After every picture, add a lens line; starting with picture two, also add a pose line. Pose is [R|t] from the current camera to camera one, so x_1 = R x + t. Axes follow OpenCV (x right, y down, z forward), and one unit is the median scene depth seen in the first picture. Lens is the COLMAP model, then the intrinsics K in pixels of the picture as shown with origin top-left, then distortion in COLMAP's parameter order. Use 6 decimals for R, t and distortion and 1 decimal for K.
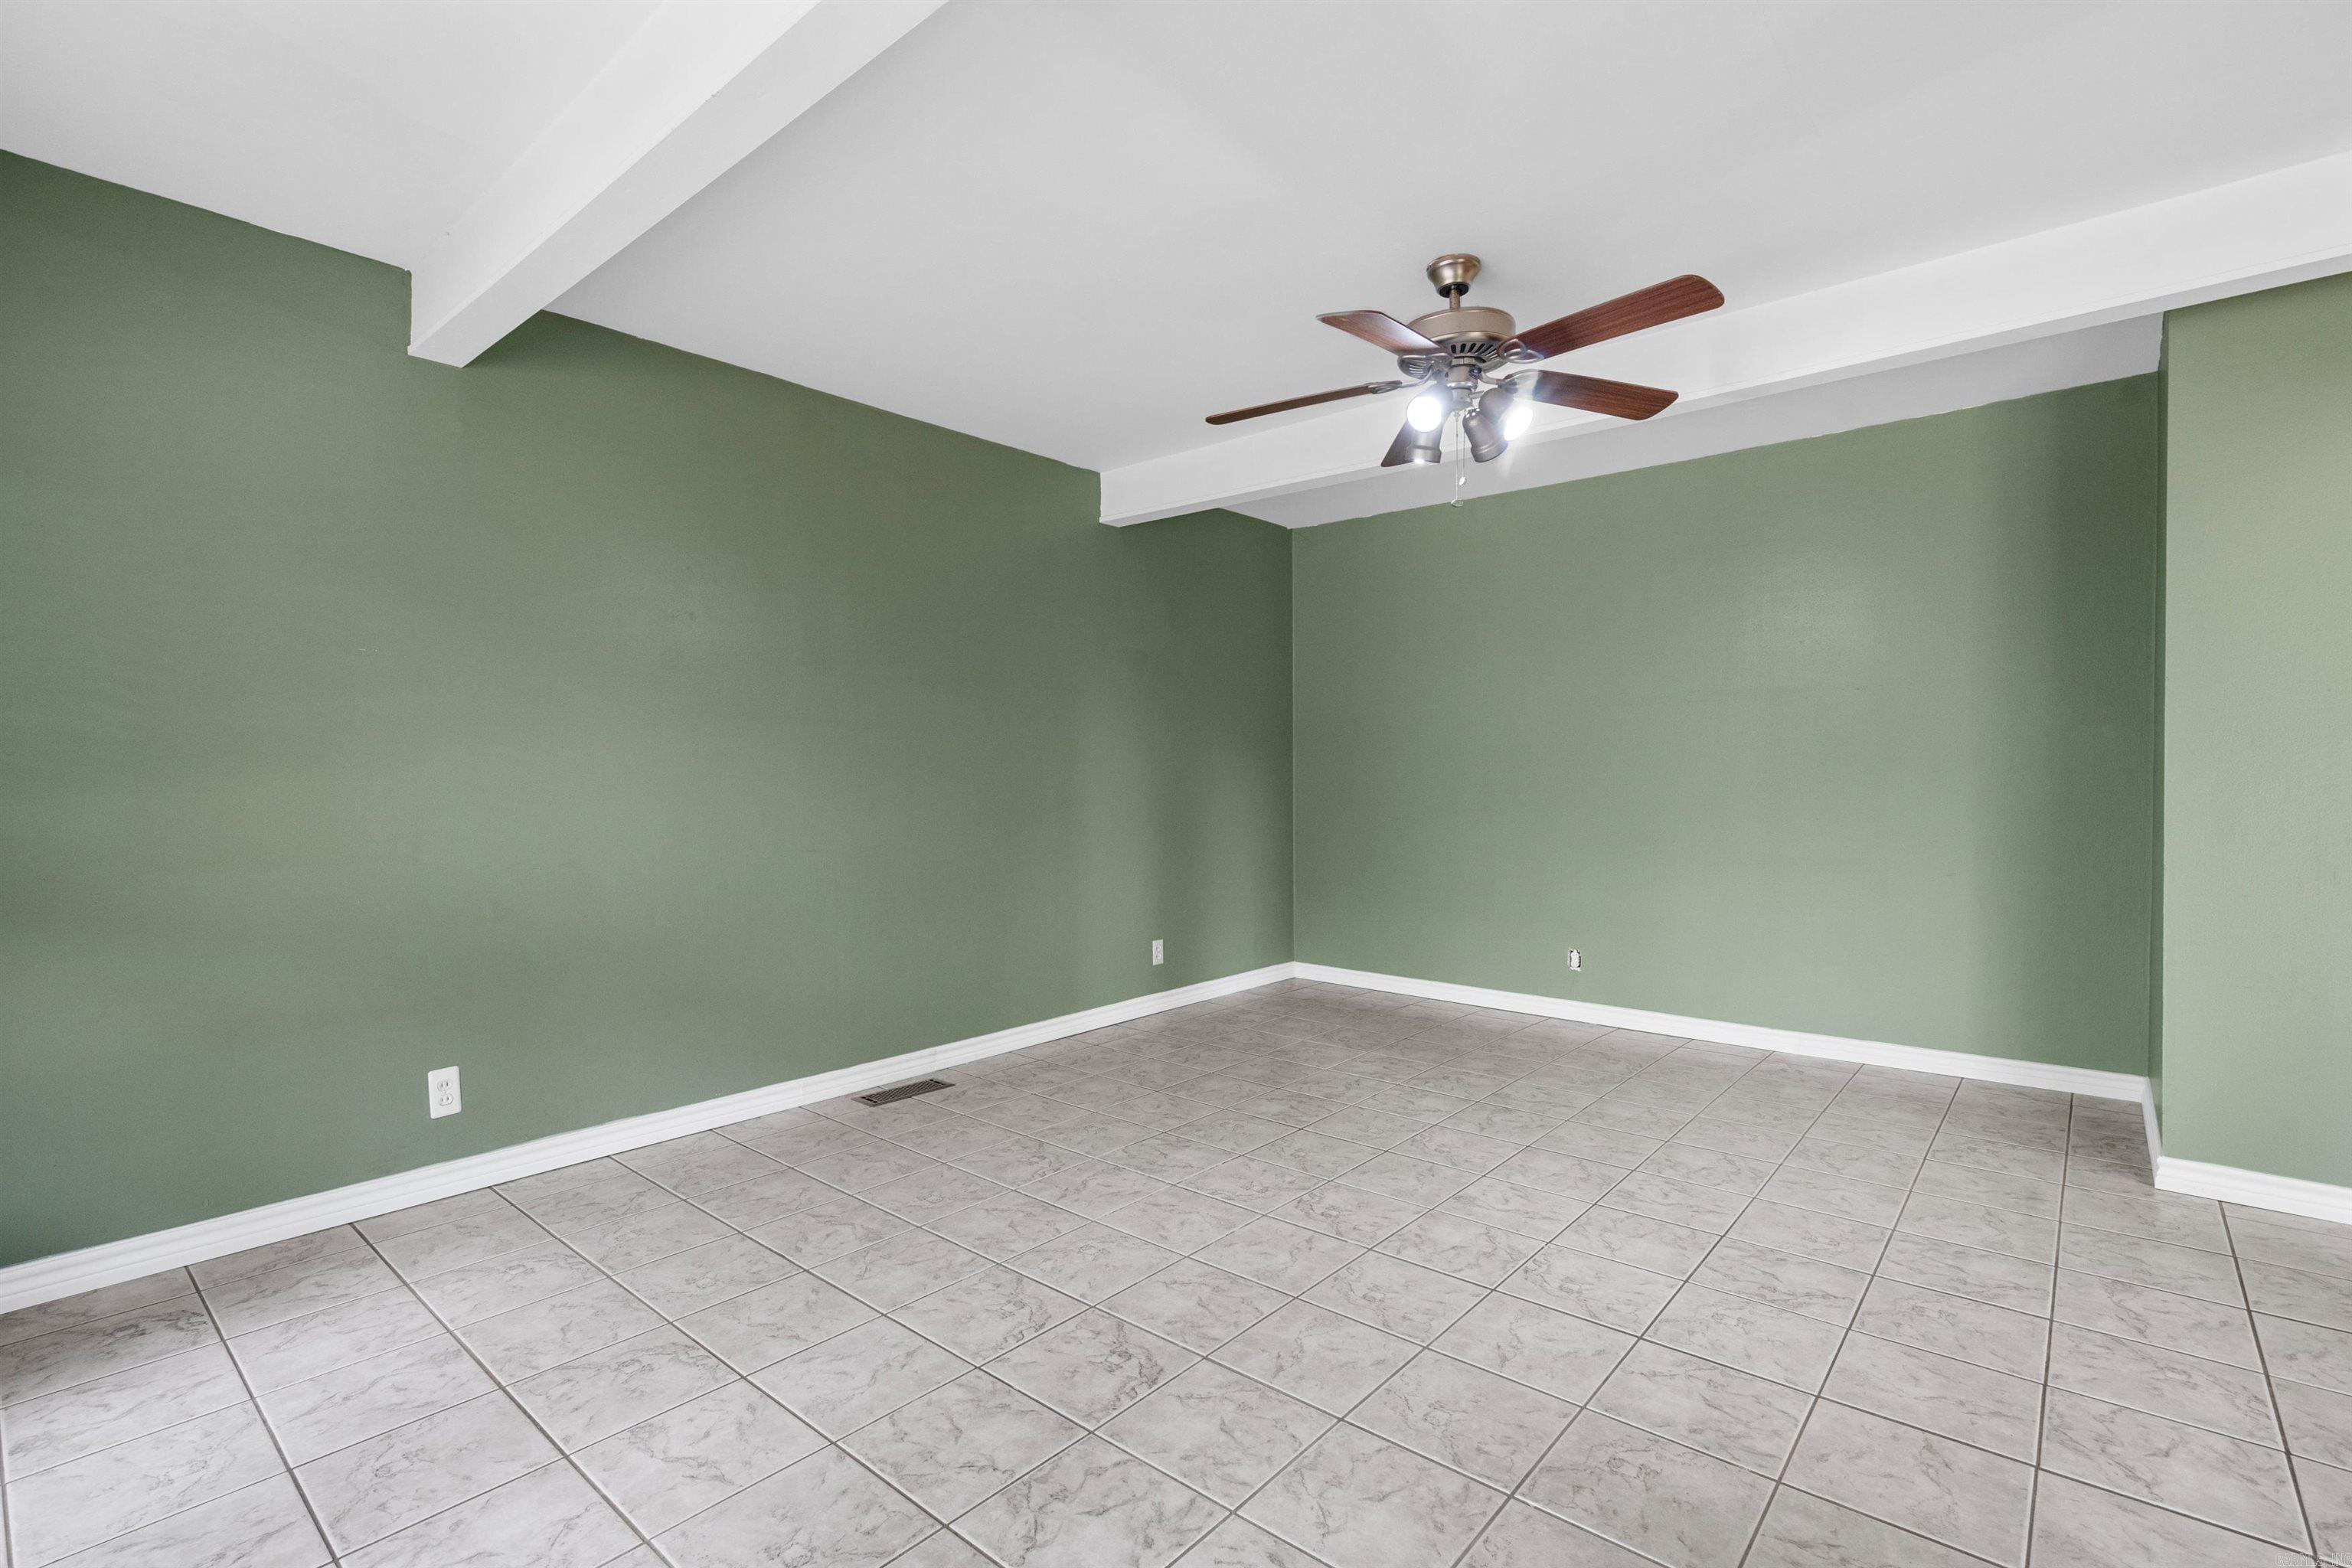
lens RADIAL K [[1079.9, 0, 1172.4], [0, 1079.9, 778.5], [0, 0, 1]] dist [-0.003154, 0.002474]
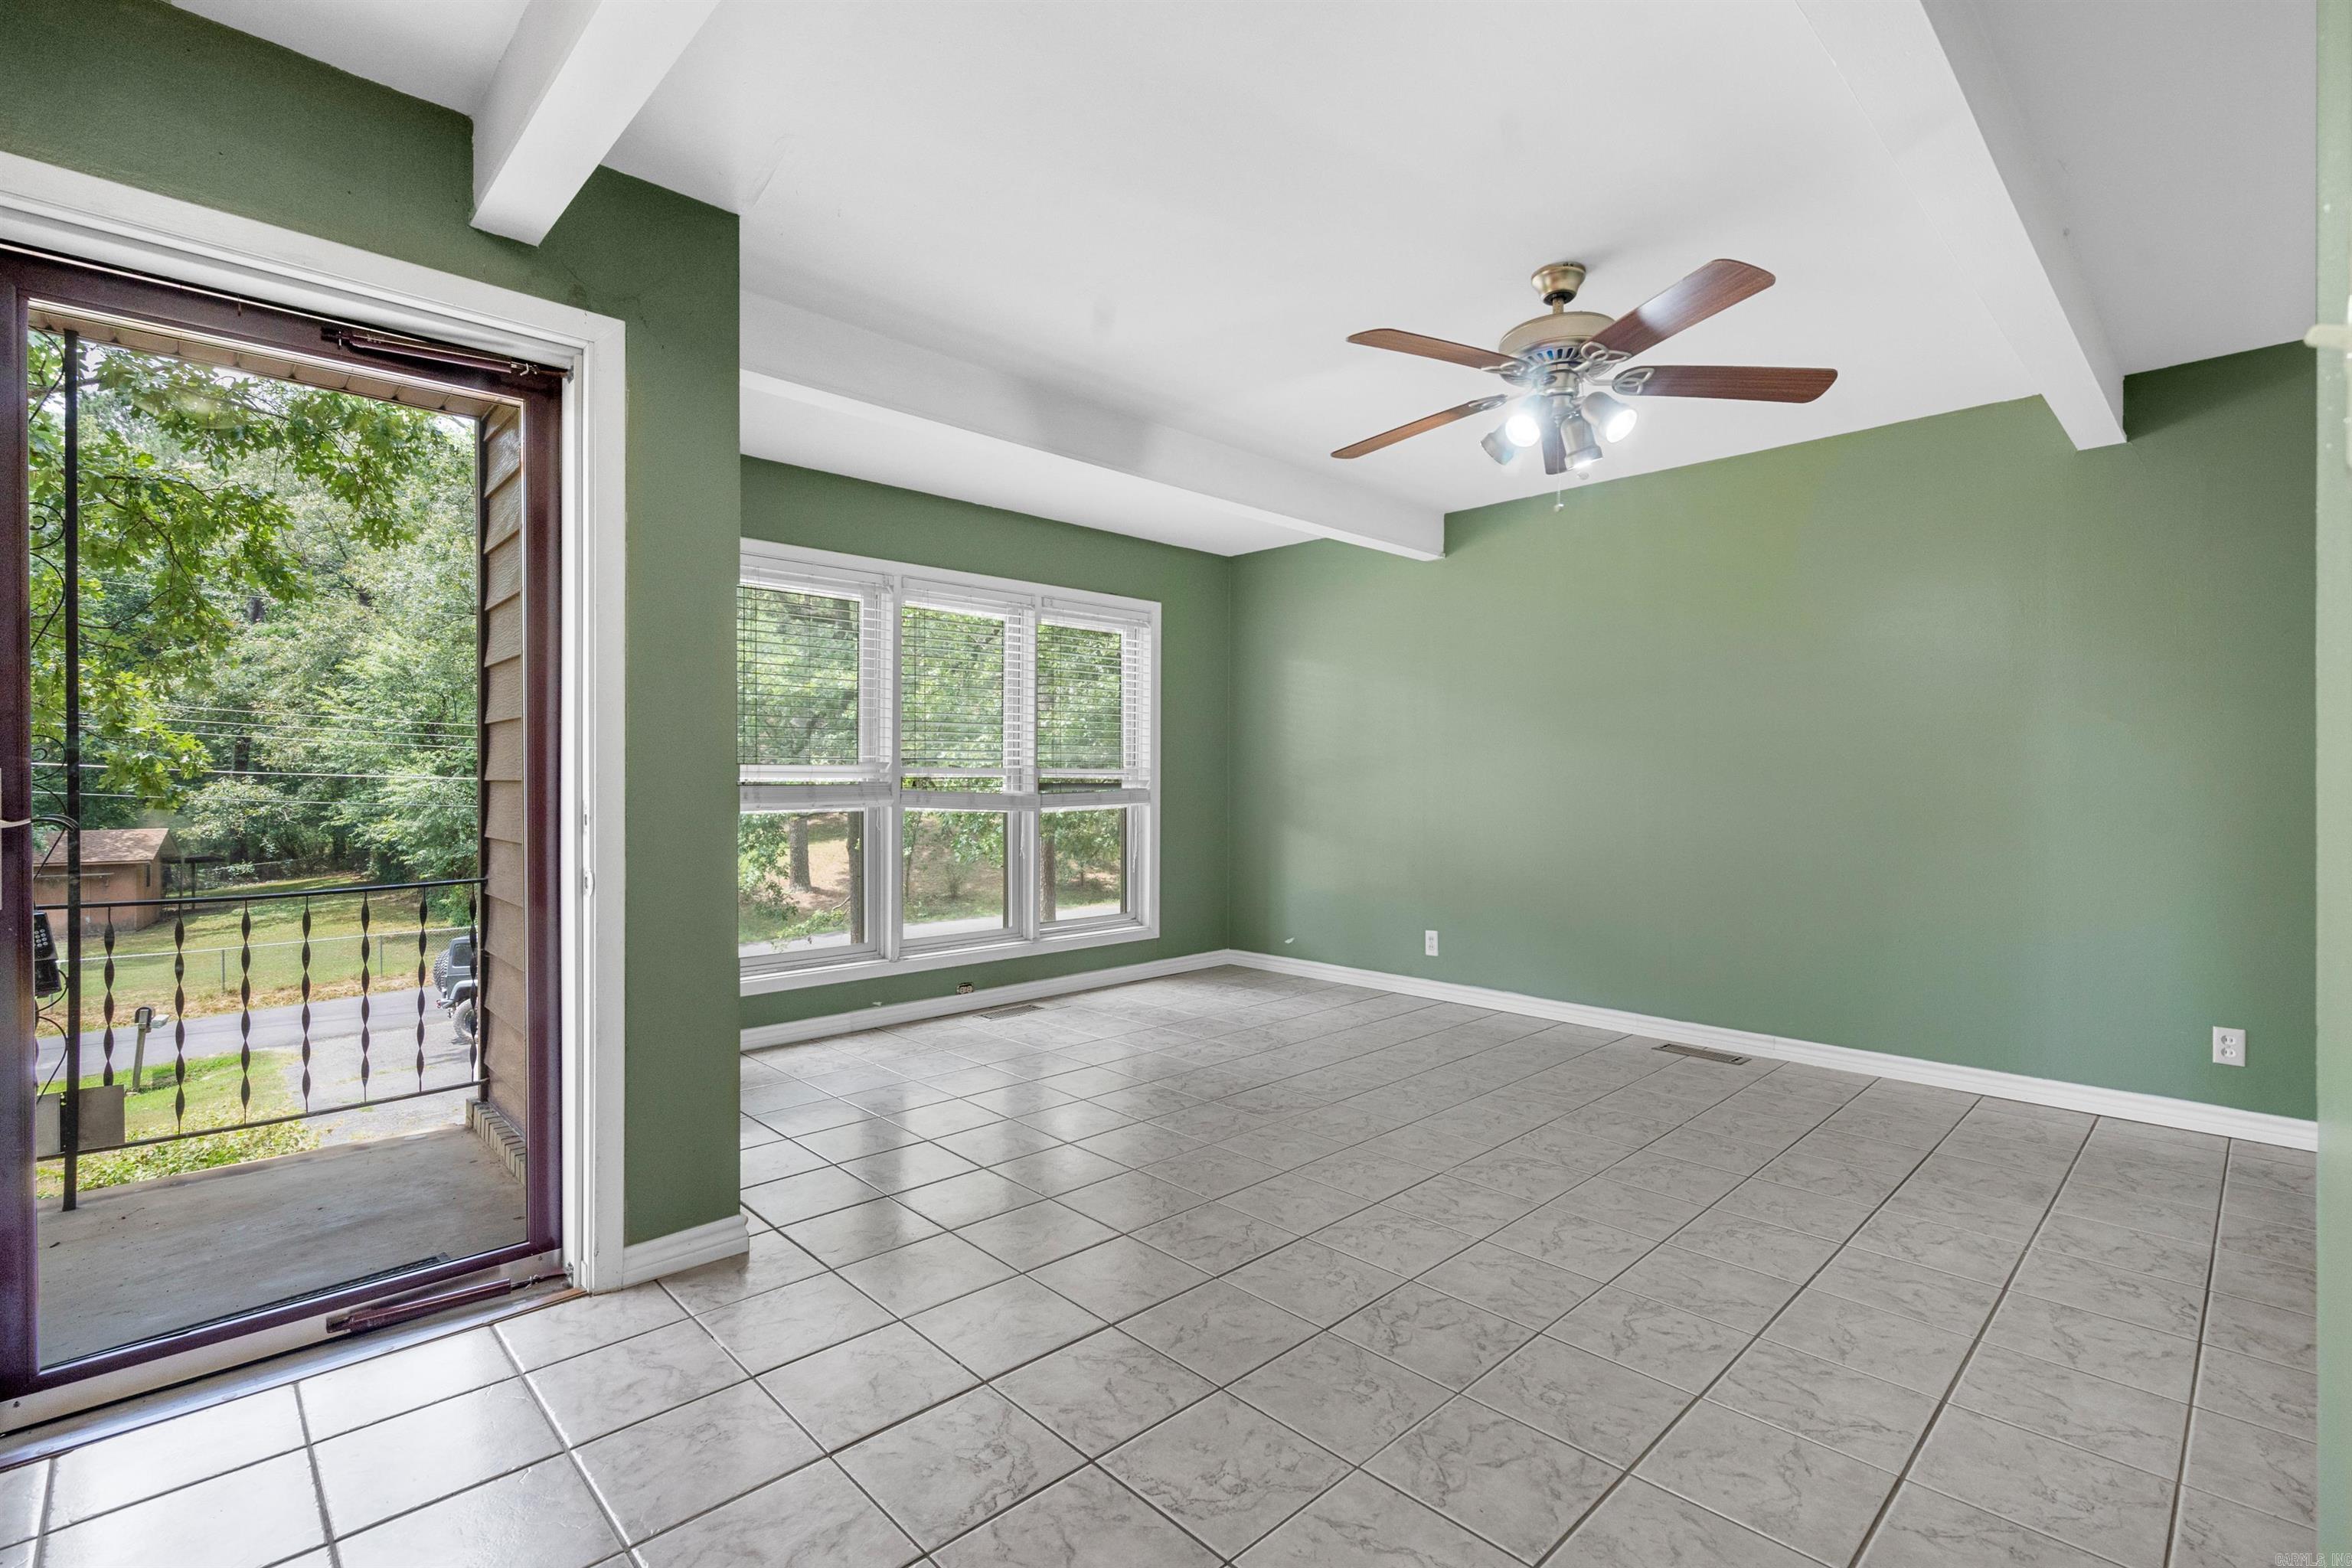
lens RADIAL K [[1079.9, 0, 1173.8], [0, 1079.9, 778.0], [0, 0, 1]] dist [-0.003154, 0.002474]
pose [[-0.095422, 0.007114, -0.995411, 1.379371], [-0.008903, 0.999928, 0.008000, -0.011919], [0.995397, 0.009625, -0.095352, 0.796899]]
